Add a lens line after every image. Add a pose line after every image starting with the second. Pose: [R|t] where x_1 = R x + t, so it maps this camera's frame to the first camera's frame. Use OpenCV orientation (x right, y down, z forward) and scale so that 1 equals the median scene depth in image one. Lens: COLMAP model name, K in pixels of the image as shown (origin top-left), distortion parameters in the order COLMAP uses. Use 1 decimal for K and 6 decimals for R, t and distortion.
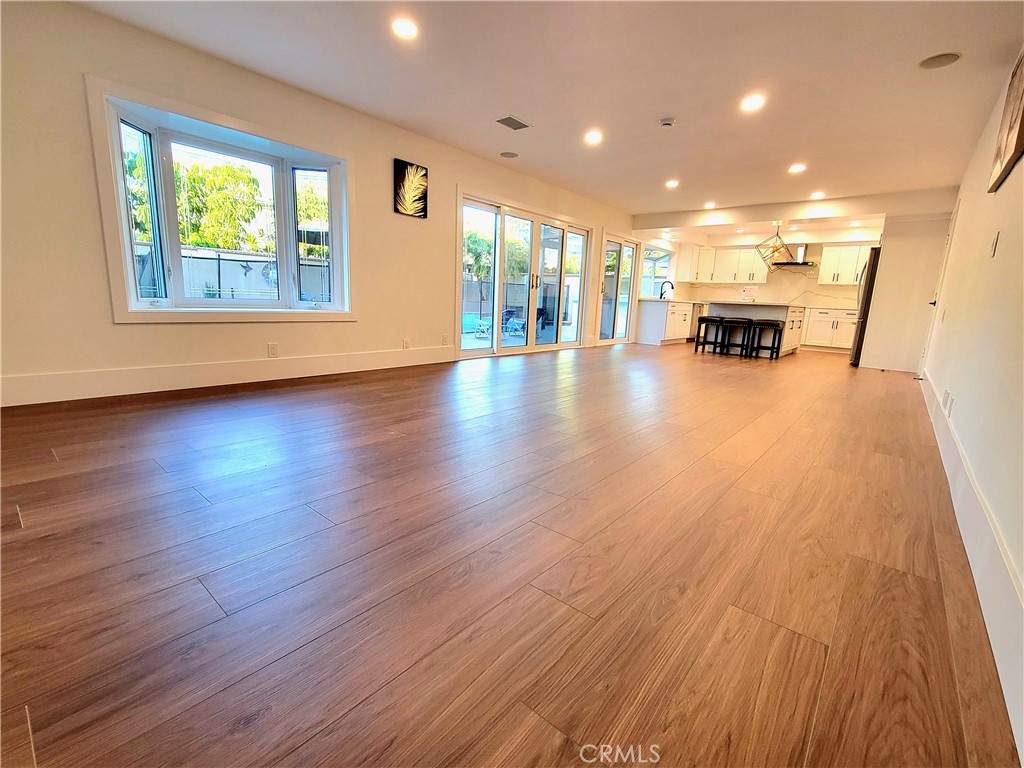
lens RADIAL K [[459.6, 0, 512.1], [0, 459.6, 386.9], [0, 0, 1]] dist [-0.003666, -0.000183]
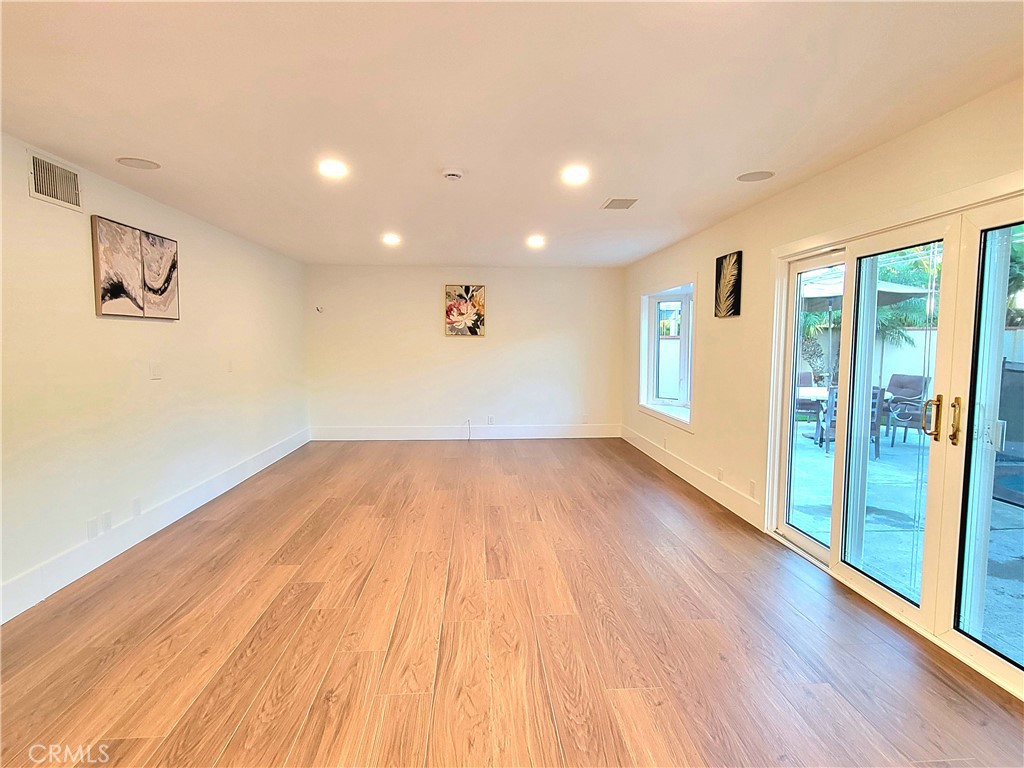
lens RADIAL K [[546.0, 0, 513.1], [0, 546.0, 385.9], [0, 0, 1]] dist [0.003637, 0.000602]
pose [[-0.721407, 0.009838, -0.692442, 0.719822], [-0.165246, 0.968570, 0.185920, -0.377350], [0.672507, 0.248548, -0.697107, 1.466583]]
